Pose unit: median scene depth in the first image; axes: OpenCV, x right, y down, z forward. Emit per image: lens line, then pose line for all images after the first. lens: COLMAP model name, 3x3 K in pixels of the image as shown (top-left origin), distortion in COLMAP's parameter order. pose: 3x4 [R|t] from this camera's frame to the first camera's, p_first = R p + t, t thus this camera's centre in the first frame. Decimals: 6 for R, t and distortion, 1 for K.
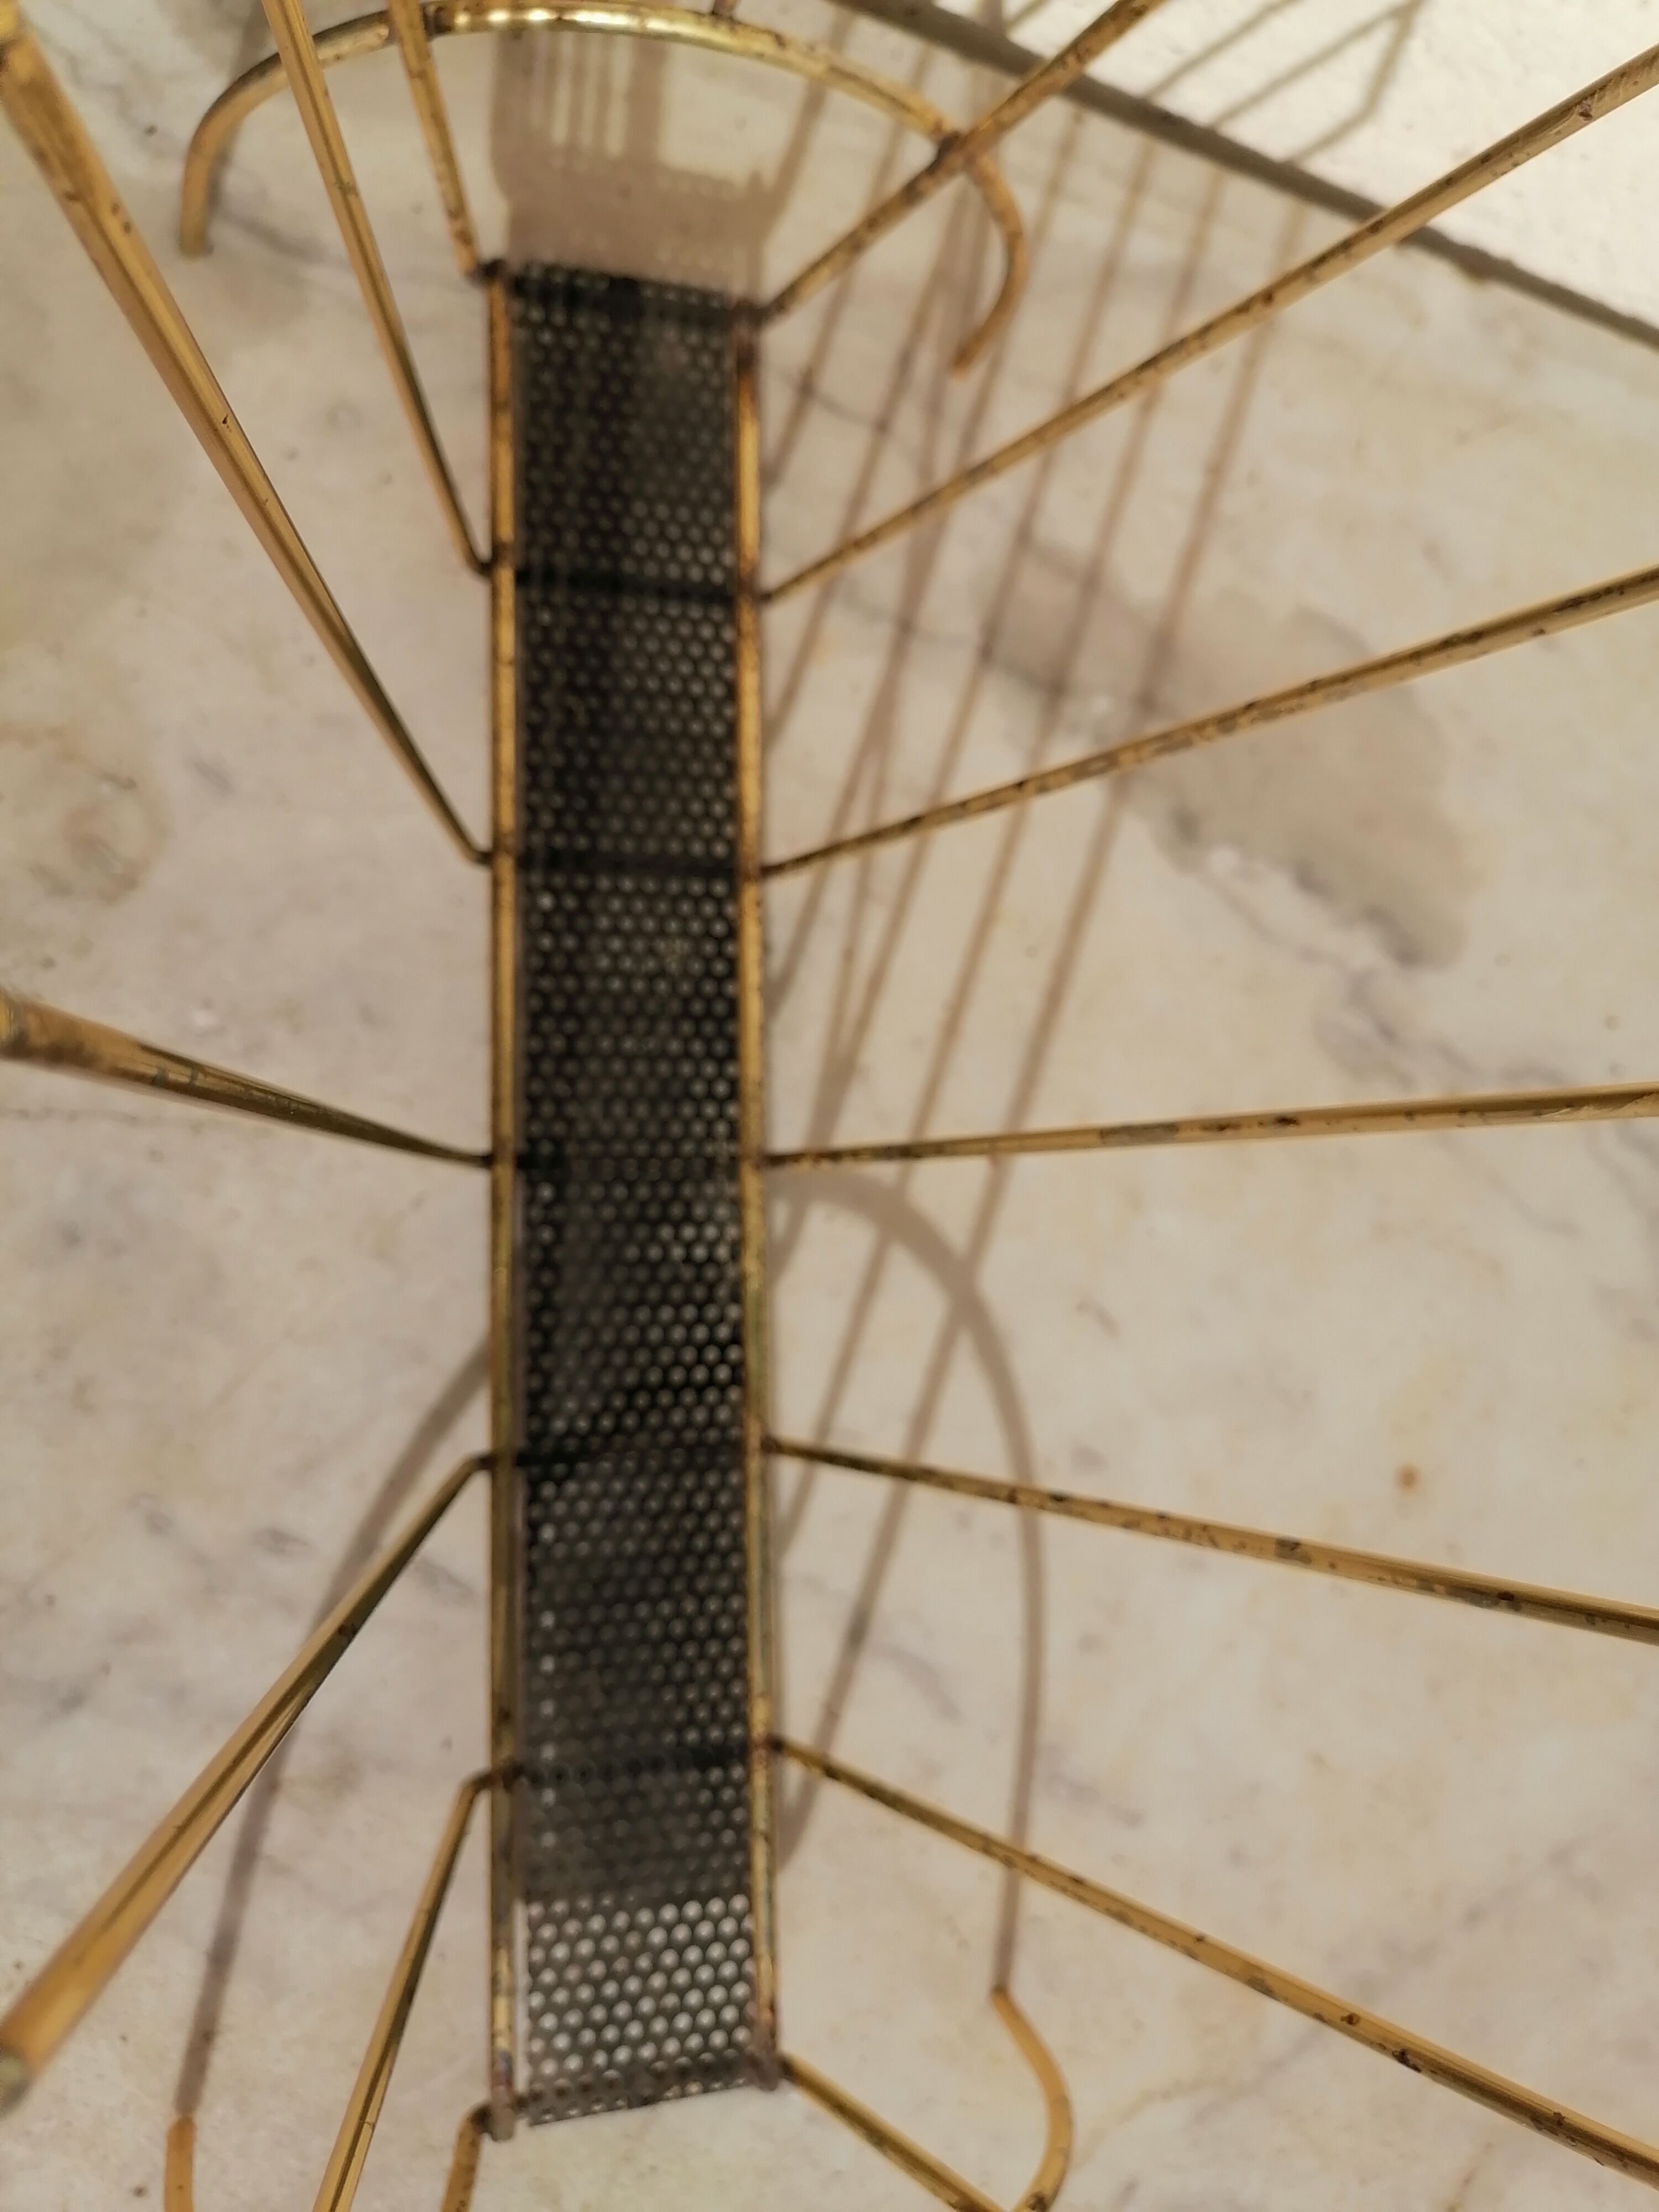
lens RADIAL K [[1678.6, 0, 829.5], [0, 1678.6, 1106.0], [0, 0, 1]] dist [-0.003979, 0.000555]
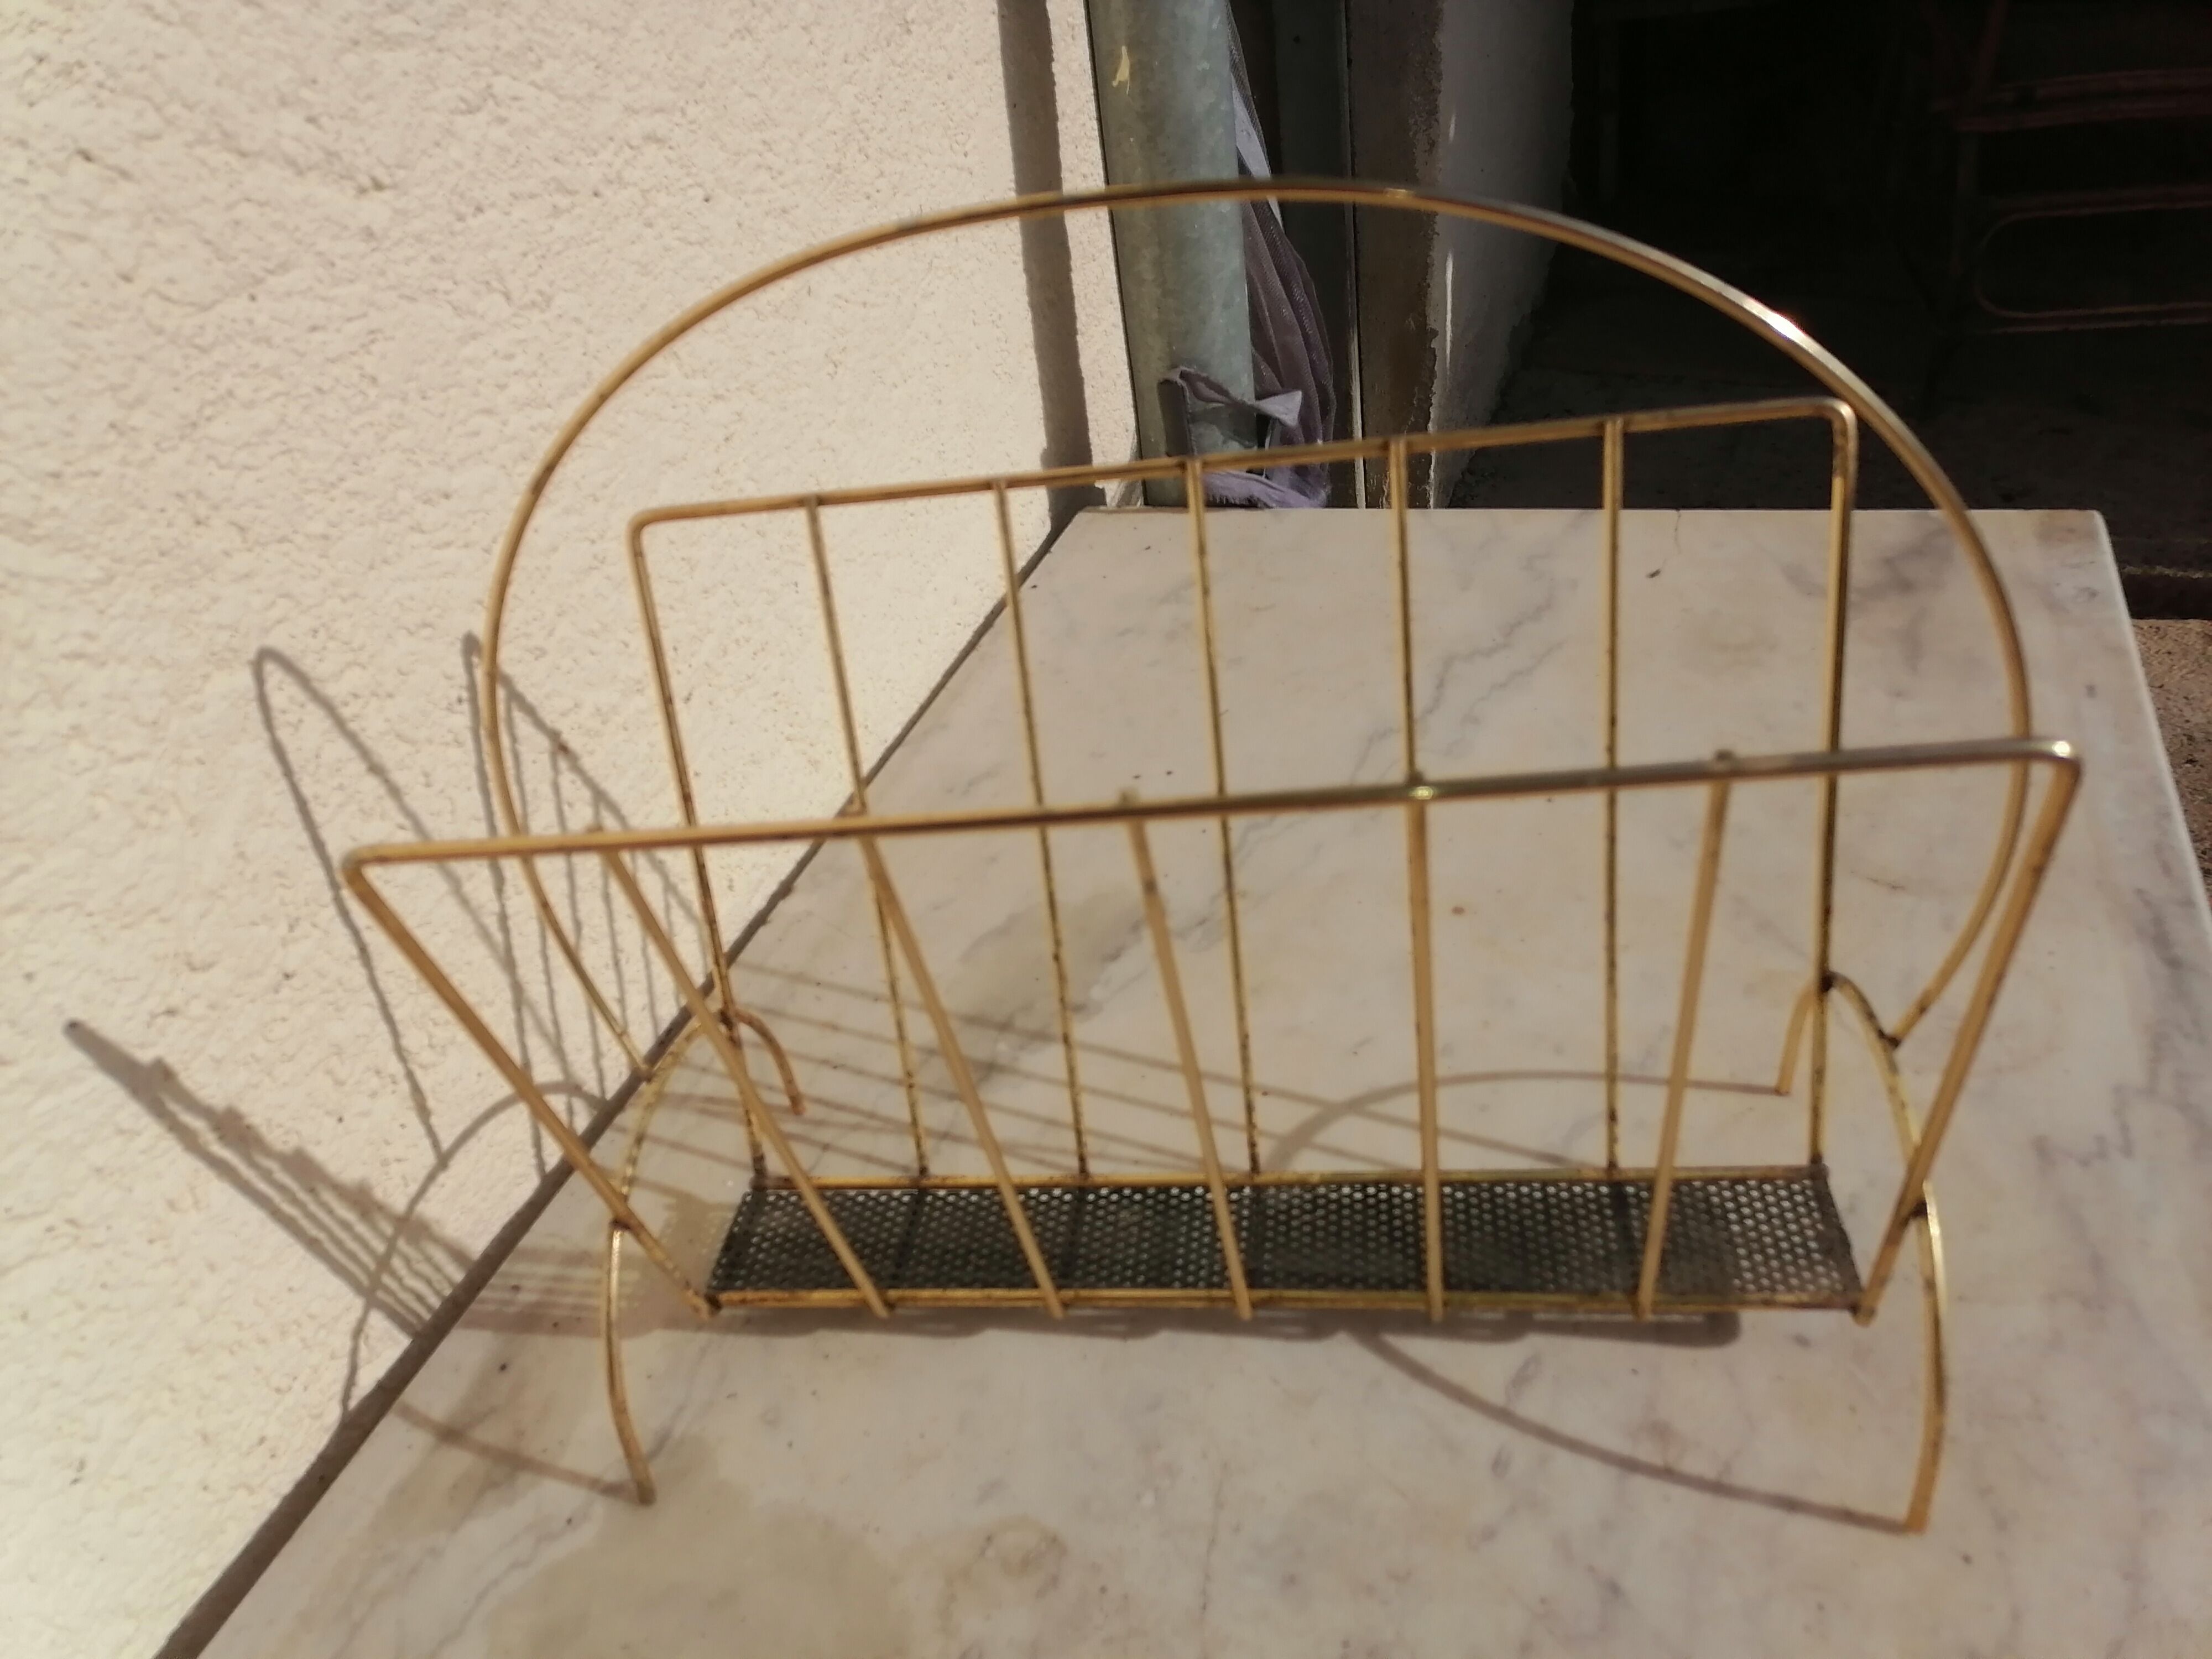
lens RADIAL K [[1624.4, 0, 1106.0], [0, 1624.4, 829.5], [0, 0, 1]] dist [0.012526, -0.001759]
pose [[0.080861, -0.799354, 0.595395, -0.755405], [0.990901, -0.000011, -0.134589, 0.105757], [0.107591, 0.600861, 0.792080, -0.514326]]
